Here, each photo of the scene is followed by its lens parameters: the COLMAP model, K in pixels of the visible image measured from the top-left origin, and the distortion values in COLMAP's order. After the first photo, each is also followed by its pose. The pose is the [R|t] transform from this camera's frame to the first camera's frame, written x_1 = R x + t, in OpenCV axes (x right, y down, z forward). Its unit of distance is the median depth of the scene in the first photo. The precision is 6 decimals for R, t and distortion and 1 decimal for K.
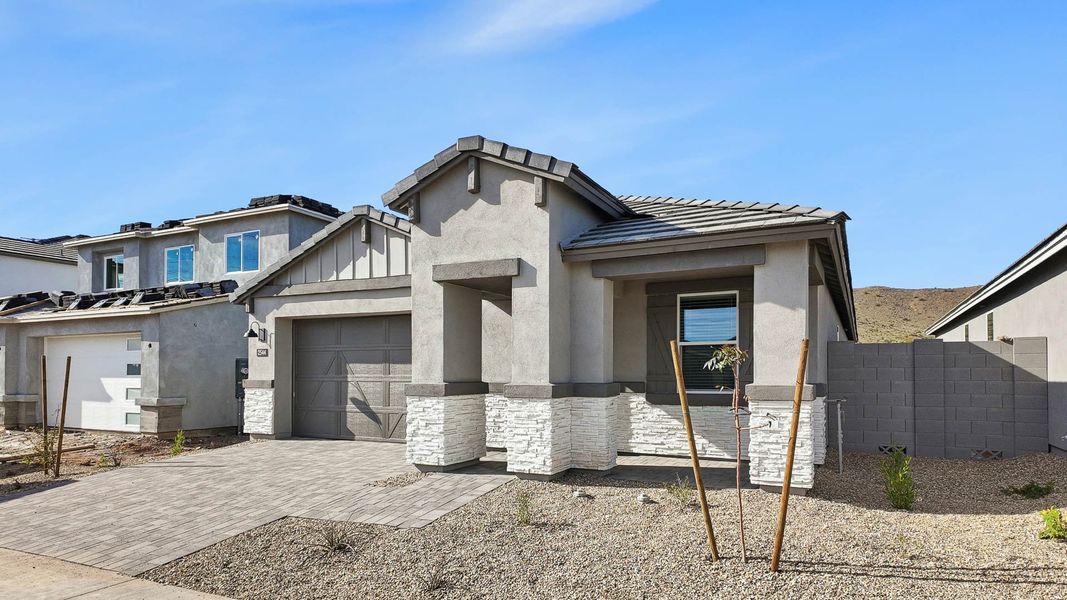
lens RADIAL K [[627.9, 0, 533.5], [0, 627.9, 300.0], [0, 0, 1]] dist [0.040941, -0.046564]
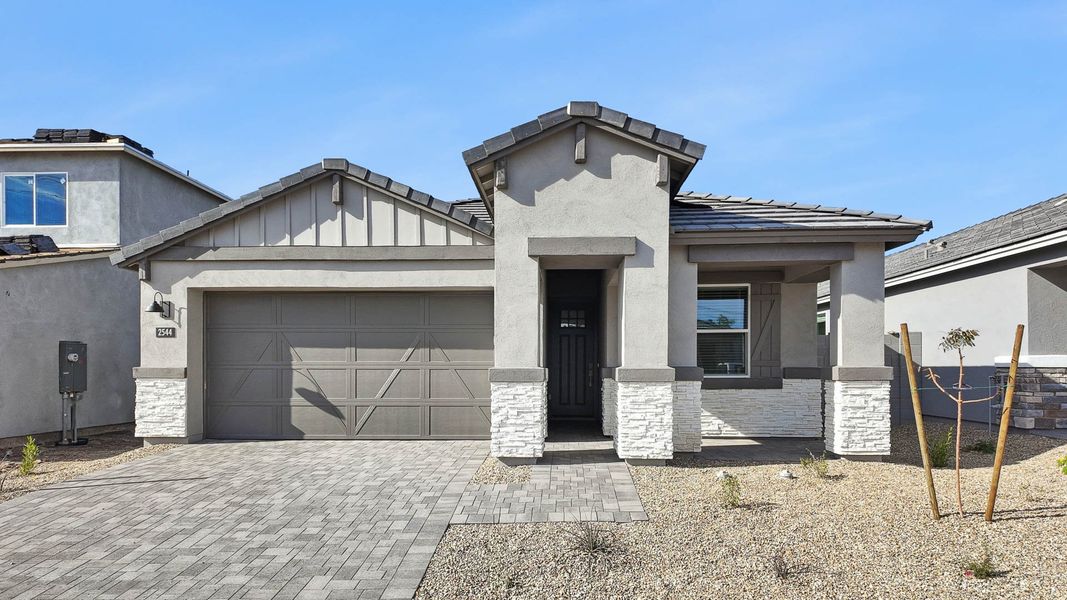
lens RADIAL K [[632.8, 0, 528.9], [0, 632.8, 305.4], [0, 0, 1]] dist [0.034750, -0.042101]
pose [[0.910555, 0.038772, 0.411566, -0.528502], [-0.046916, 0.998852, 0.009698, 0.033462], [-0.410718, -0.028140, 0.911328, 0.168236]]
